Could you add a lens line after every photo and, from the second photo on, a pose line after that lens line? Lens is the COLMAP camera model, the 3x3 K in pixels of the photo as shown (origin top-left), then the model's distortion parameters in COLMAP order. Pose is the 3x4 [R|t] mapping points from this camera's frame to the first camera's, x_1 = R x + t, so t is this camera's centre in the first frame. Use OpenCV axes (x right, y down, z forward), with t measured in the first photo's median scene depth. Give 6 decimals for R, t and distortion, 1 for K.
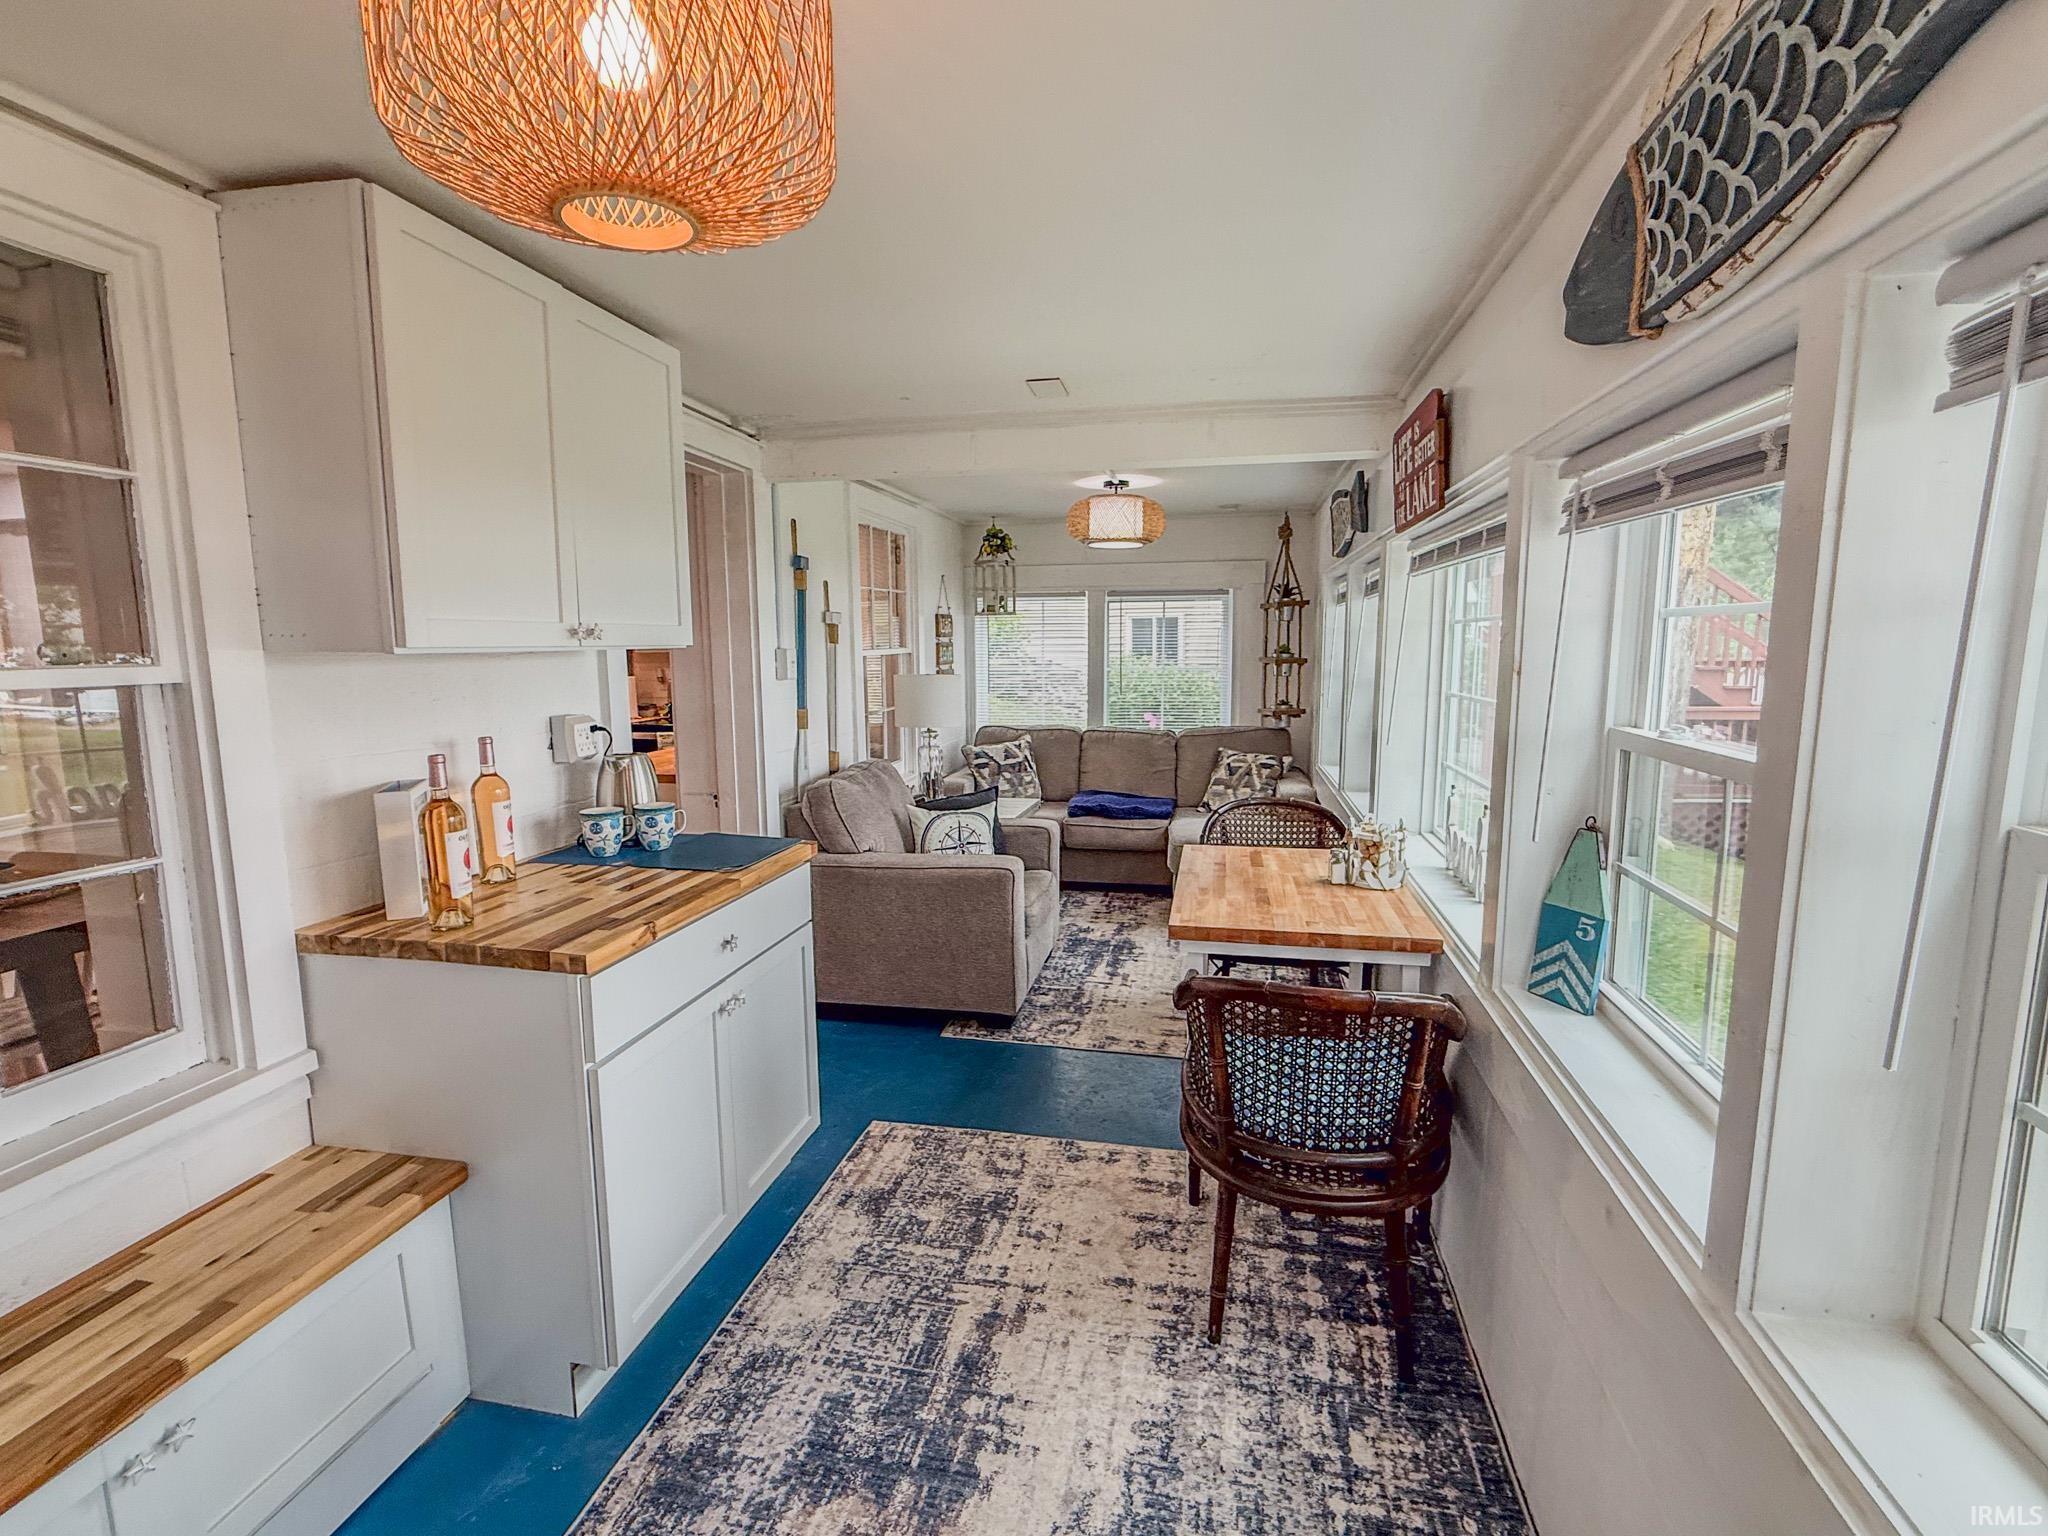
lens RADIAL K [[946.5, 0, 1027.1], [0, 946.5, 769.7], [0, 0, 1]] dist [-0.000185, 0.000941]
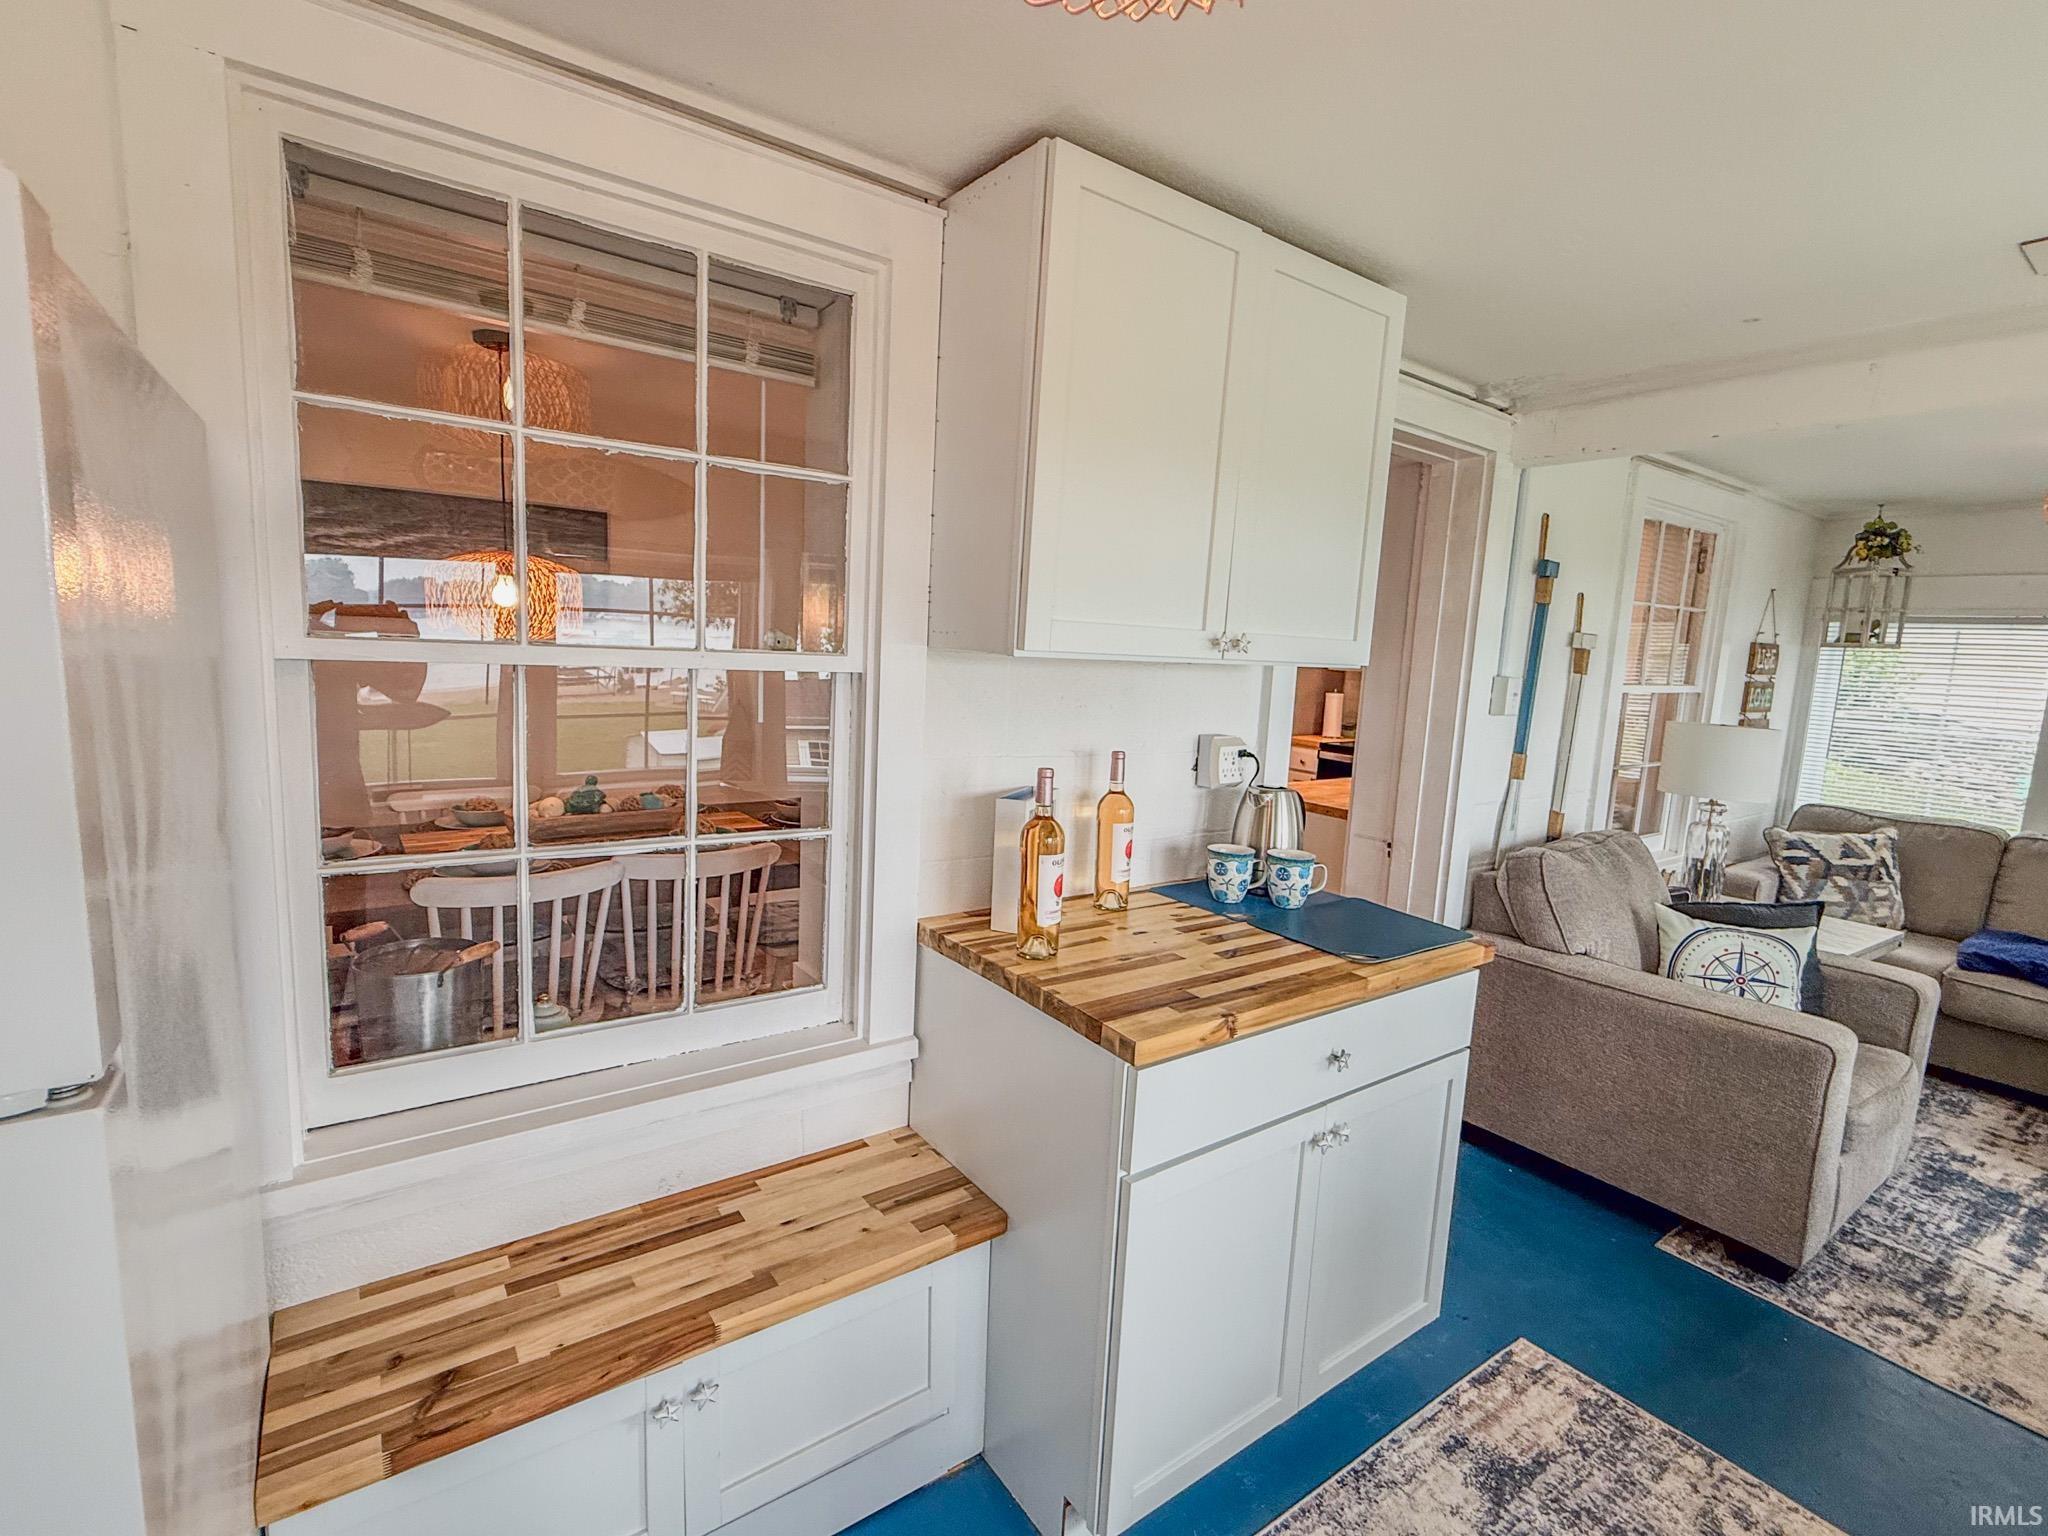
lens RADIAL K [[946.5, 0, 1020.9], [0, 946.5, 767.2], [0, 0, 1]] dist [-0.000185, 0.000941]
pose [[0.732467, 0.132053, -0.667873, -0.021718], [-0.145408, 0.988716, 0.036019, -0.033027], [0.665093, 0.070731, 0.743403, 0.215735]]
